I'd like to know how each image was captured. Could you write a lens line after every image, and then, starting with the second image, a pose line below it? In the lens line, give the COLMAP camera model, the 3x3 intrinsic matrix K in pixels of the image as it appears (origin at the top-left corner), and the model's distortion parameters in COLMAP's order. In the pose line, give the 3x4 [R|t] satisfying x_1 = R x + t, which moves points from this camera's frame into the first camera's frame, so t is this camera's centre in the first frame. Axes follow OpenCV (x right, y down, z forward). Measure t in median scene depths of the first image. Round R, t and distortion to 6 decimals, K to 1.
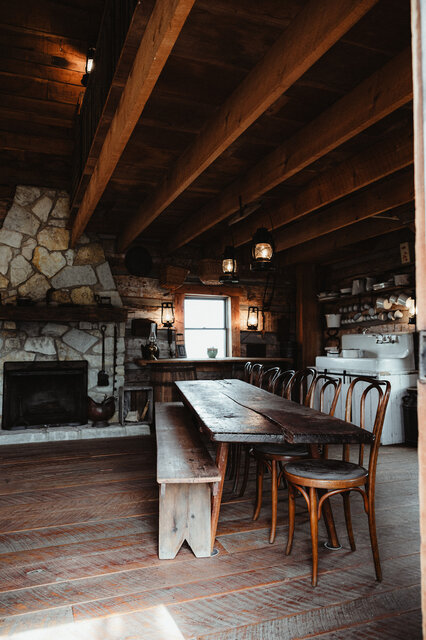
lens RADIAL K [[468.5, 0, 210.5], [0, 468.5, 315.3], [0, 0, 1]] dist [-0.004986, 0.028373]
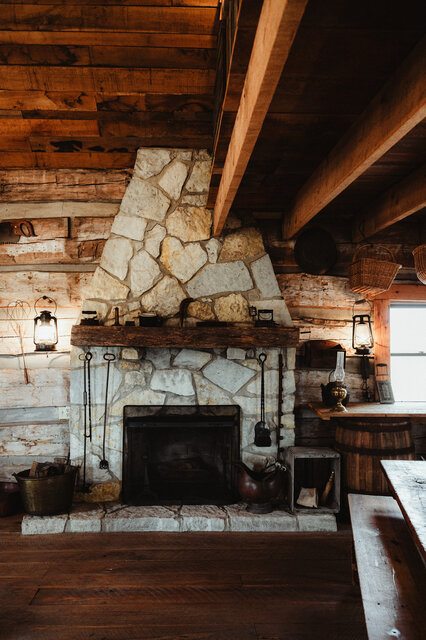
lens RADIAL K [[556.0, 0, 210.8], [0, 556.0, 322.3], [0, 0, 1]] dist [0.008903, 0.019328]
pose [[0.947821, 0.002944, -0.318790, -0.050112], [0.010553, 0.999120, 0.040603, -0.054430], [0.318629, -0.041849, 0.946955, 0.247423]]
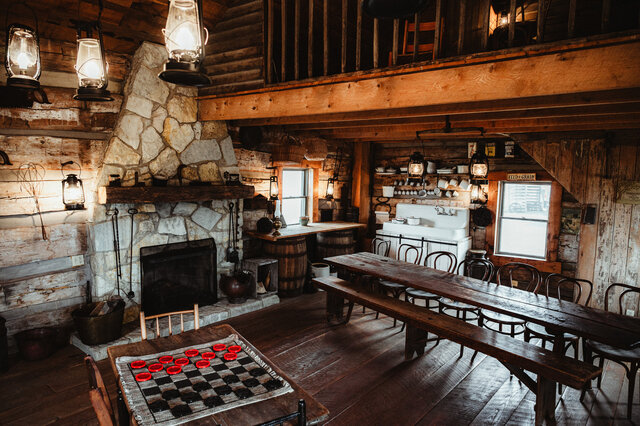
lens RADIAL K [[432.0, 0, 316.0], [0, 432.0, 212.1], [0, 0, 1]] dist [-0.013313, 0.015990]
pose [[0.869319, -0.024318, 0.493653, -0.529376], [-0.059391, 0.986412, 0.153180, -0.110517], [-0.490670, -0.162481, 0.856062, 0.127051]]
